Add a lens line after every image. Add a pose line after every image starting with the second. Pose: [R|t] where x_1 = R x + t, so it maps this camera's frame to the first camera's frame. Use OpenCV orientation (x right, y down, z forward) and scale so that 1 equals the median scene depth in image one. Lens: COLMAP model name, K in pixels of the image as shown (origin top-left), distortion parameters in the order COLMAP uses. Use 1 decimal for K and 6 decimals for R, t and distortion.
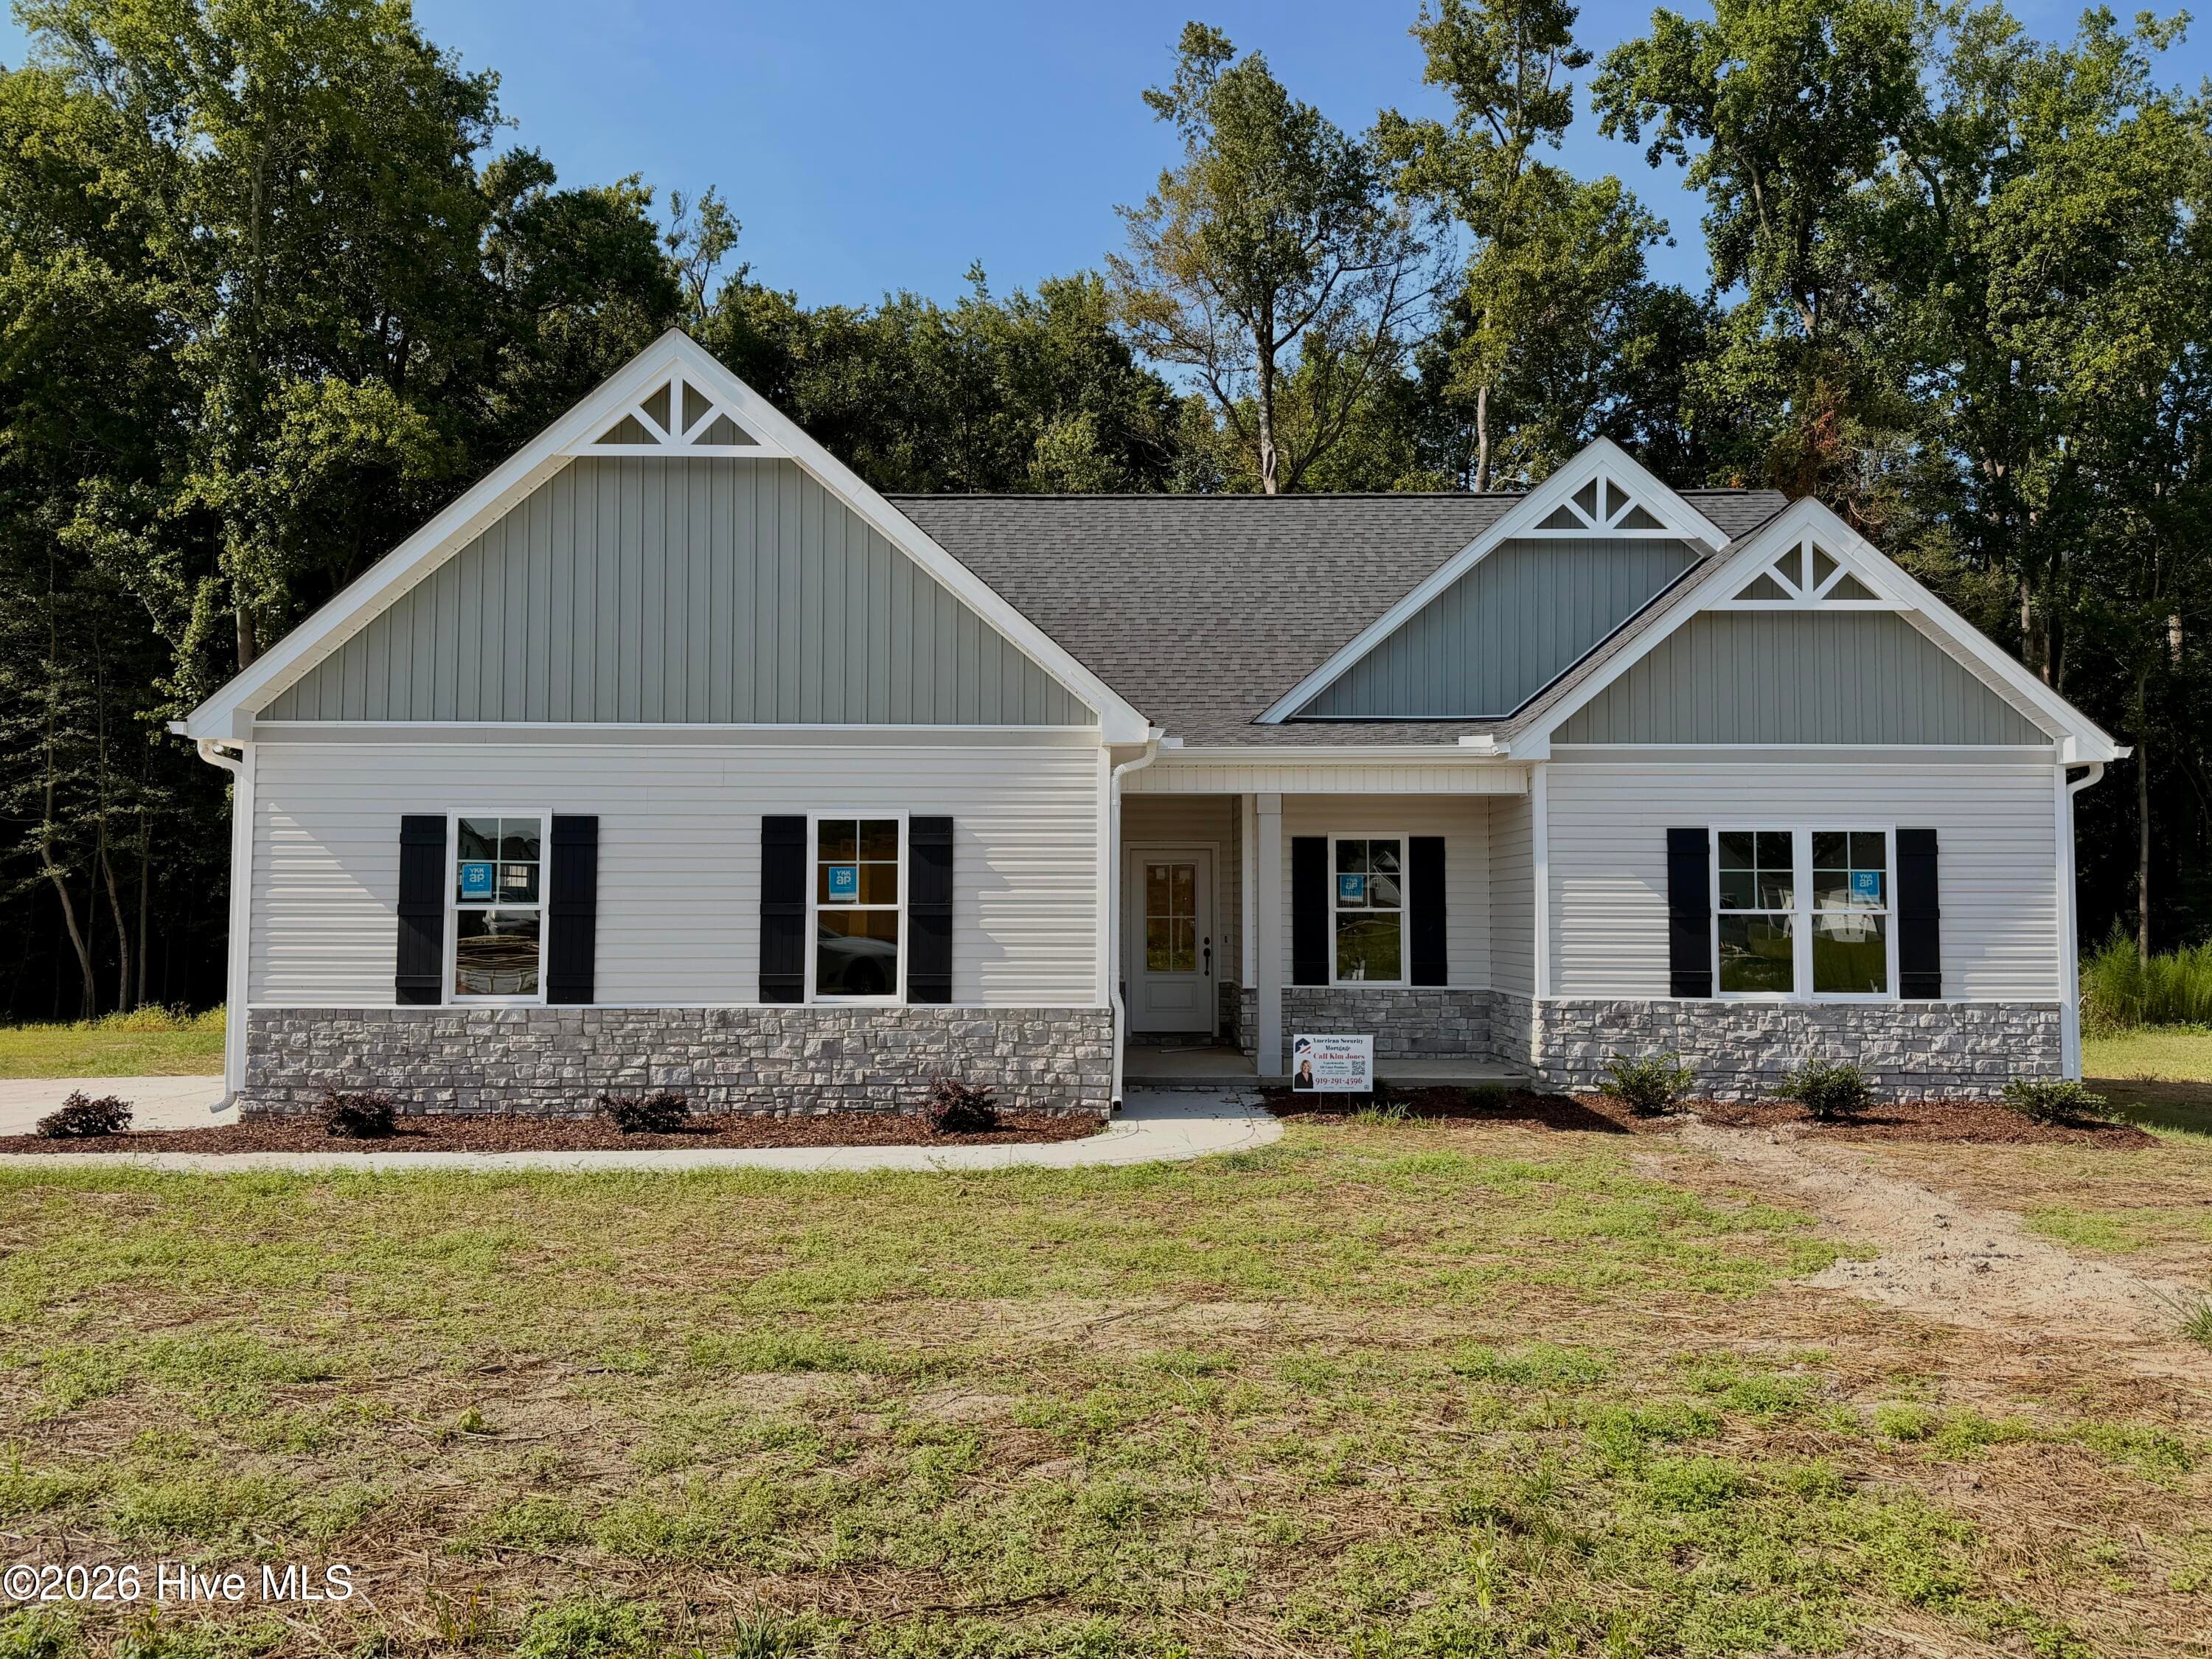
lens RADIAL K [[1663.7, 0, 1106.8], [0, 1663.7, 809.3], [0, 0, 1]] dist [0.058979, -0.080163]
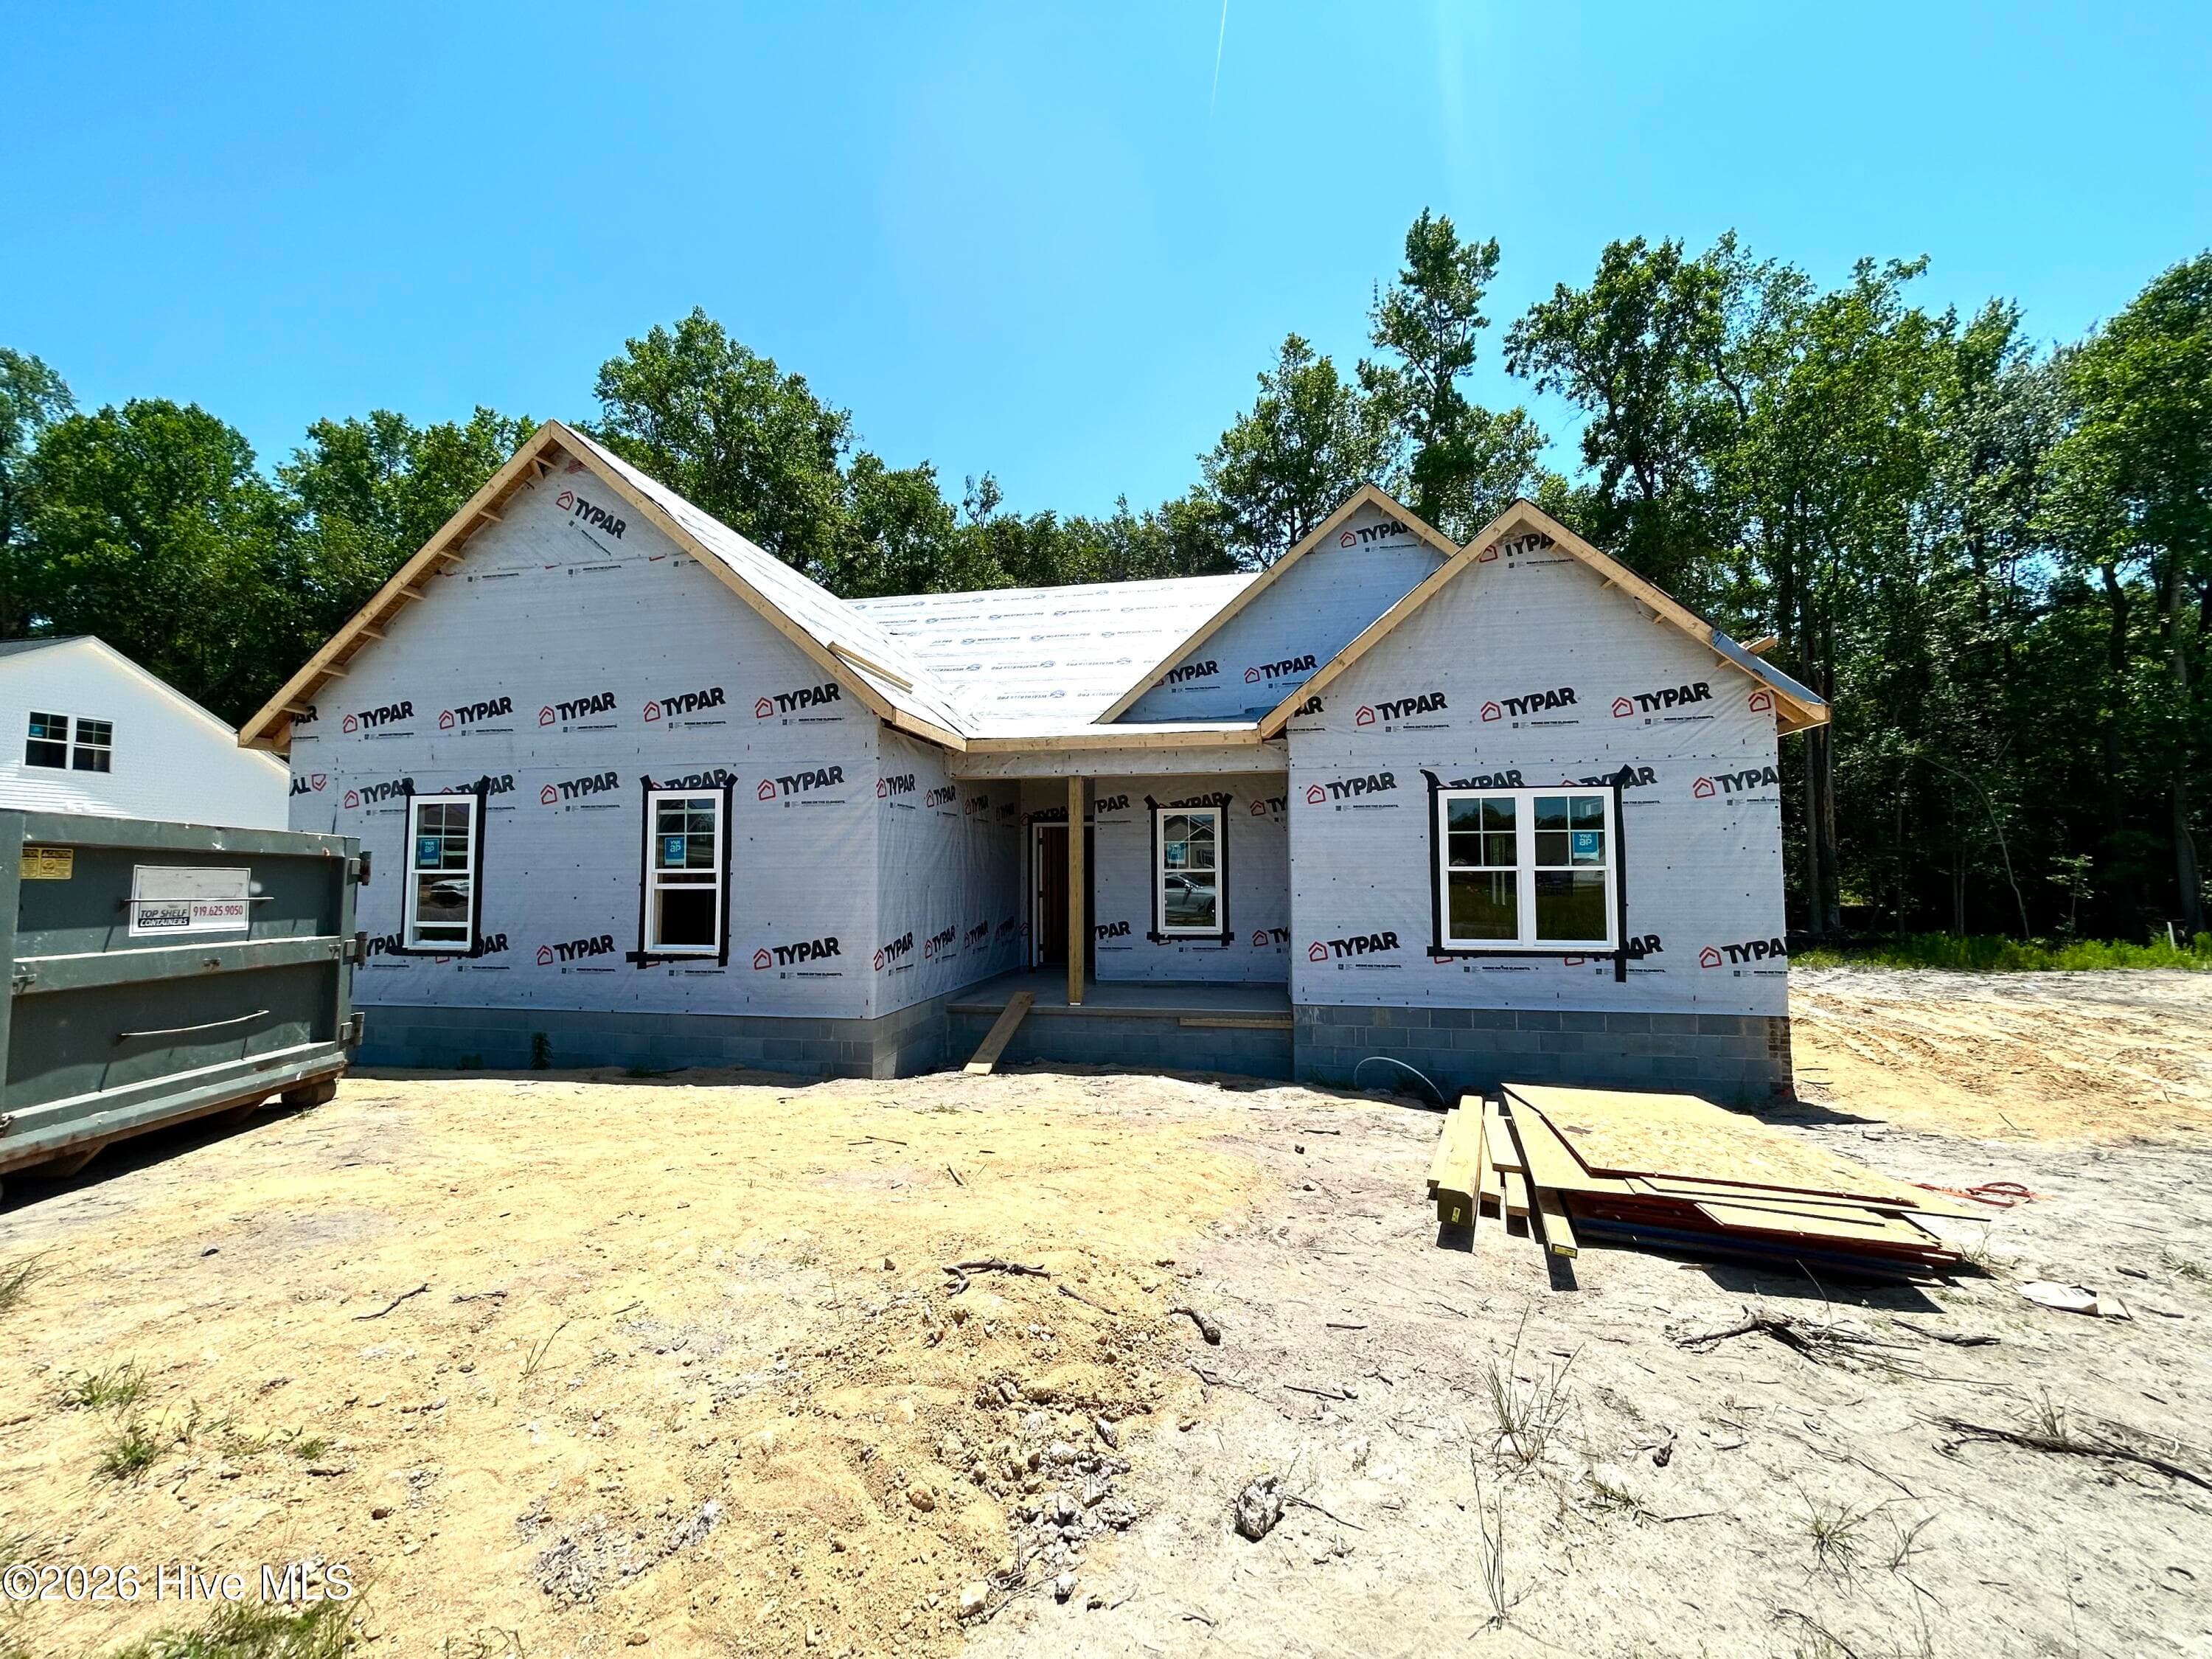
lens RADIAL K [[888.9, 0, 1106.2], [0, 888.9, 833.6], [0, 0, 1]] dist [-0.003794, 0.001892]
pose [[0.983564, -0.013979, -0.180016, 0.245522], [0.016715, 0.999767, 0.013692, 0.024787], [0.179783, -0.016476, 0.983568, 0.364530]]
